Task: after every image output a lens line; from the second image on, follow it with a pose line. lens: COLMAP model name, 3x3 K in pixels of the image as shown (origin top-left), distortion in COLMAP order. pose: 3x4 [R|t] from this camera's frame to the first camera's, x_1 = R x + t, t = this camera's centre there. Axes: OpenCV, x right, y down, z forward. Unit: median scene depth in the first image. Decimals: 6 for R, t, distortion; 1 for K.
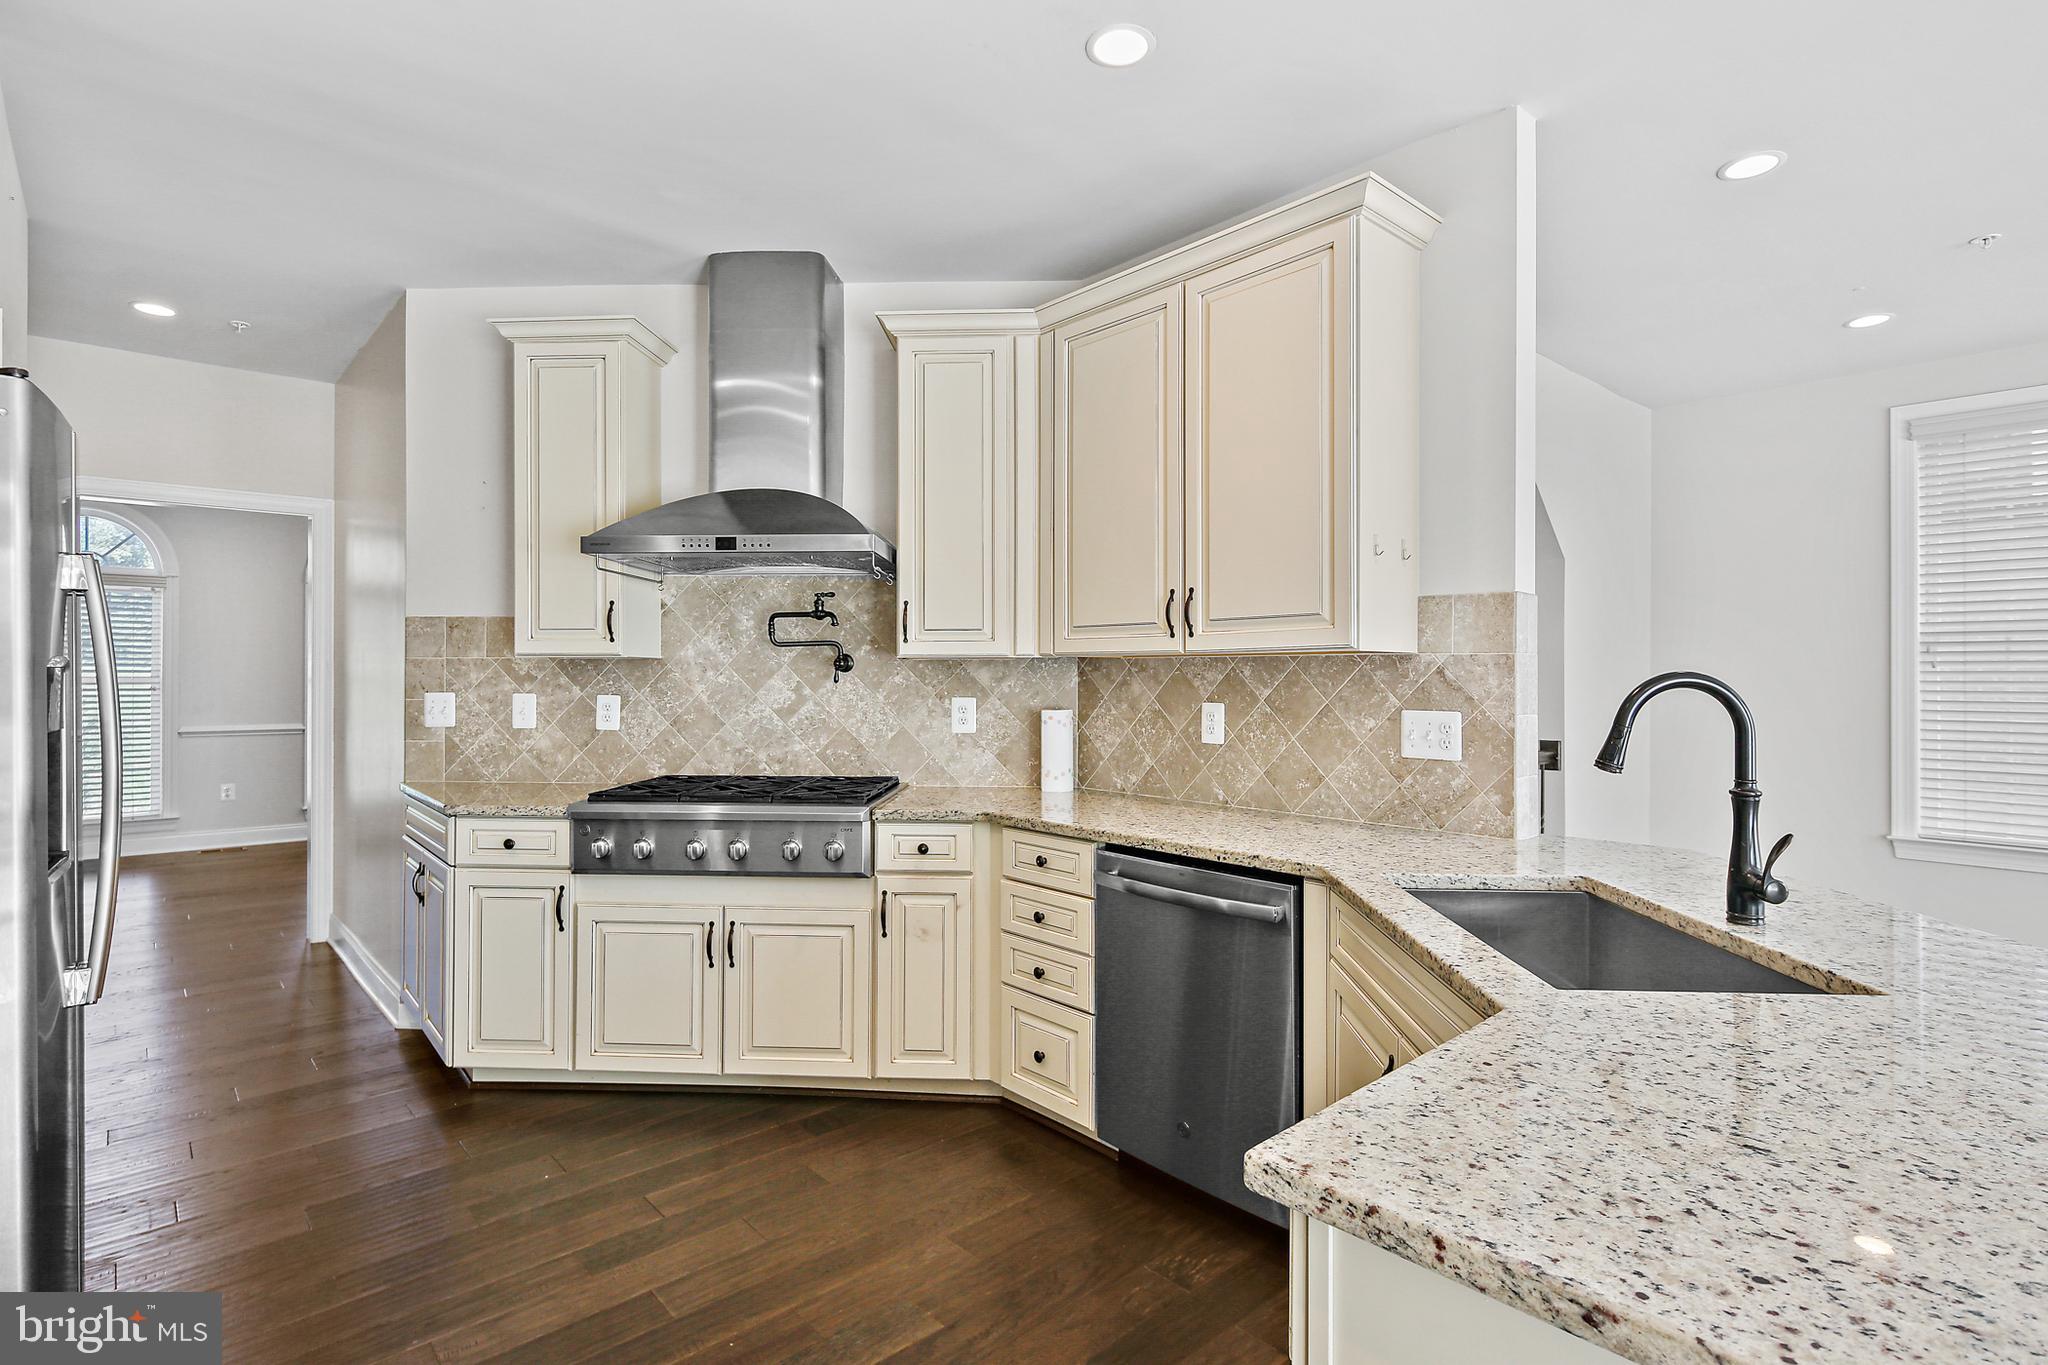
lens RADIAL K [[998.5, 0, 1024.3], [0, 998.5, 670.5], [0, 0, 1]] dist [0.001255, -0.001318]
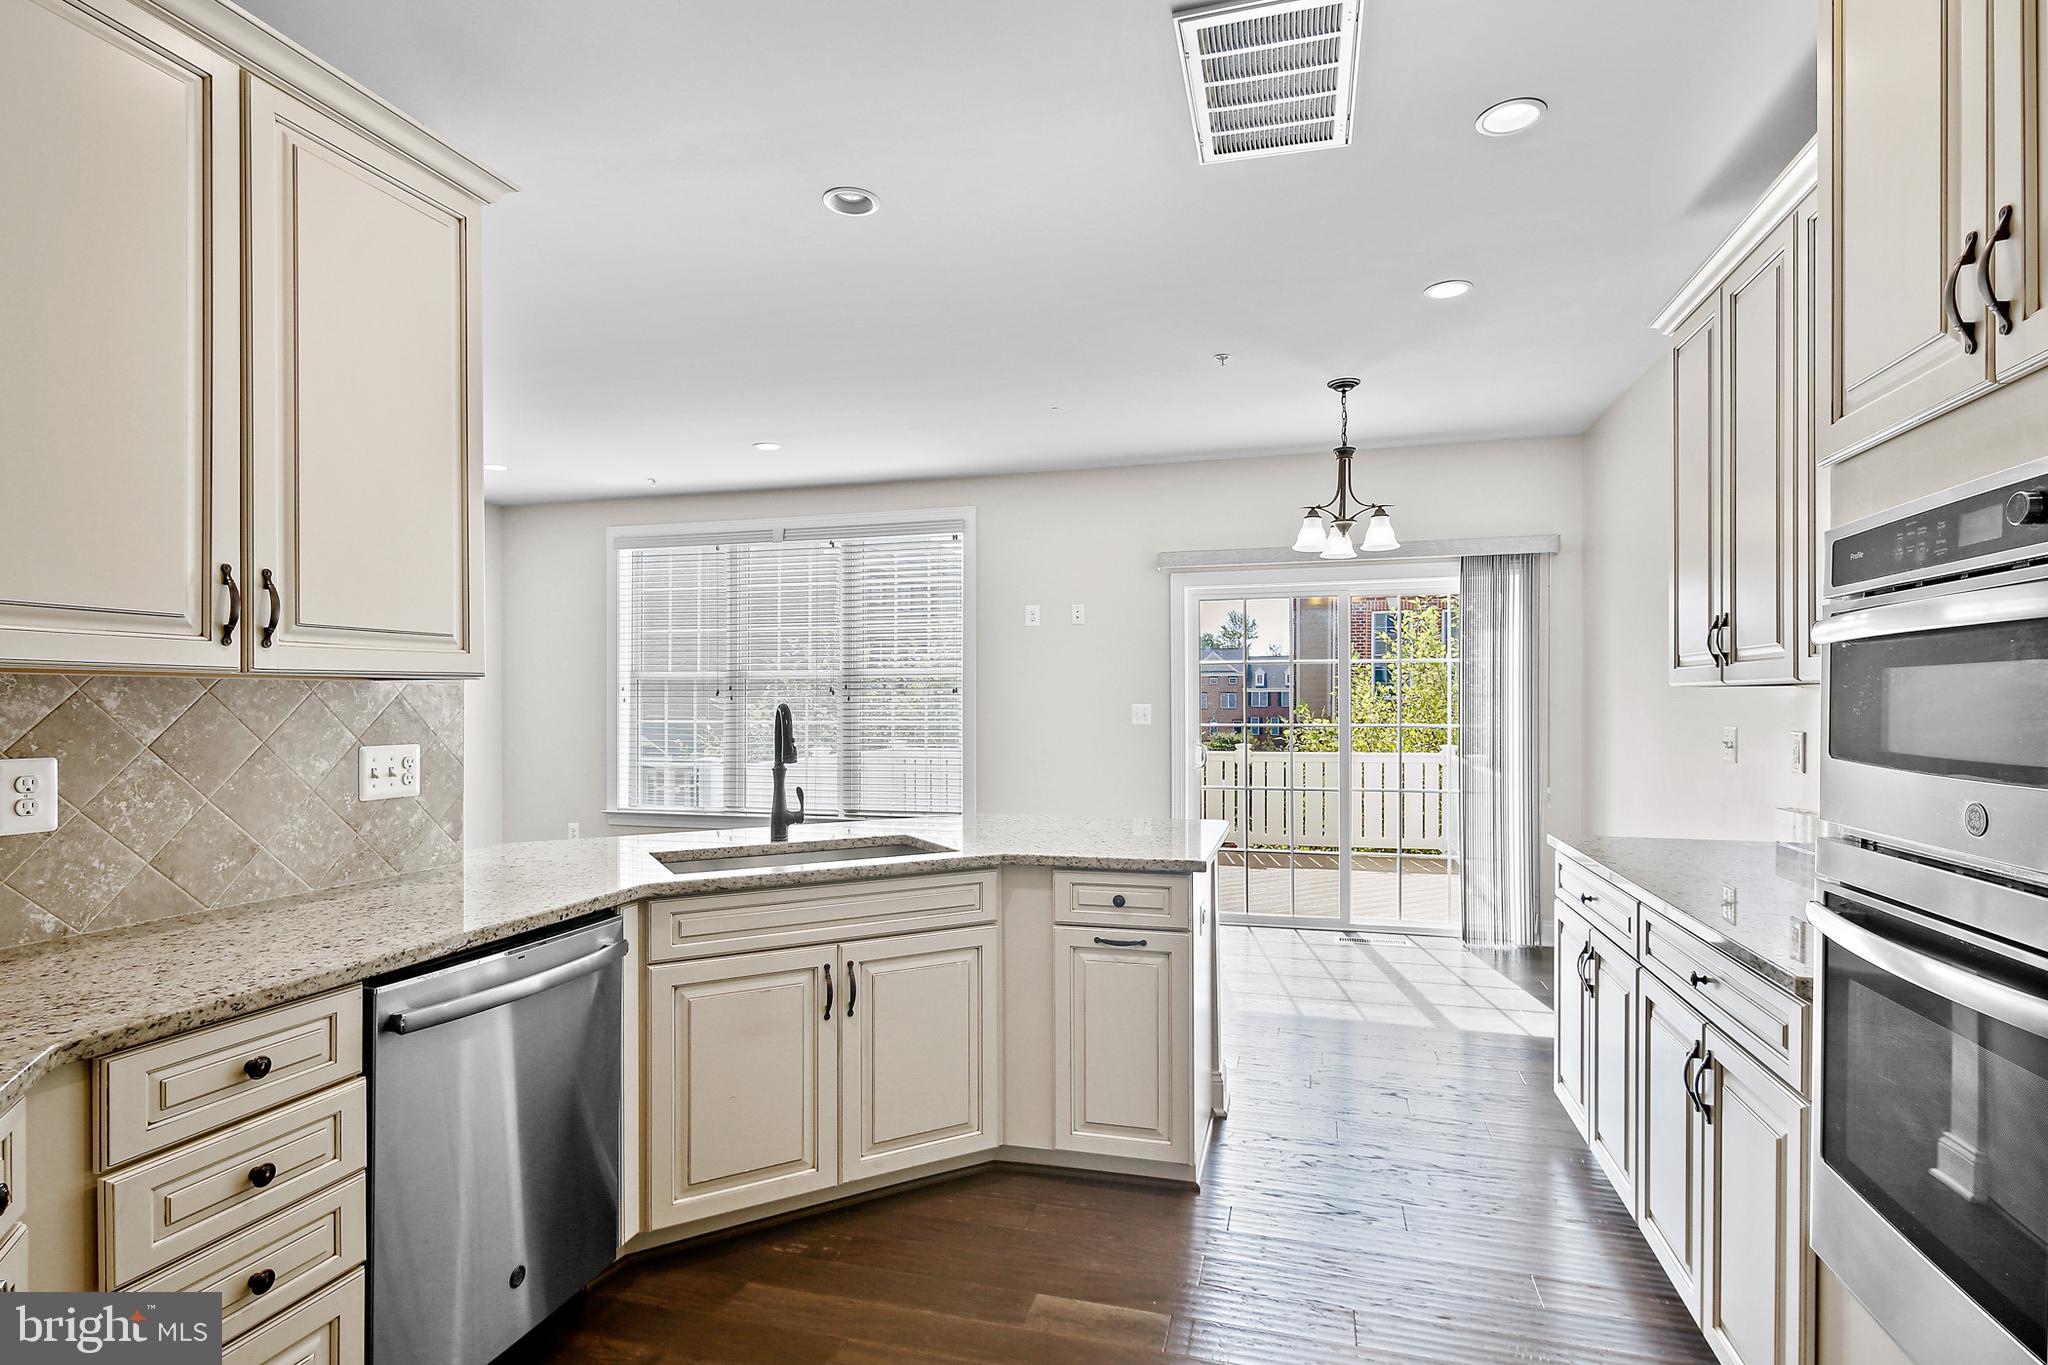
lens RADIAL K [[998.5, 0, 1026.3], [0, 998.5, 701.0], [0, 0, 1]] dist [0.001255, -0.001318]
pose [[-0.526012, 0.005918, 0.850457, -0.632650], [0.003461, 0.999982, -0.004817, 0.006608], [-0.850470, 0.000410, -0.526023, 0.935051]]
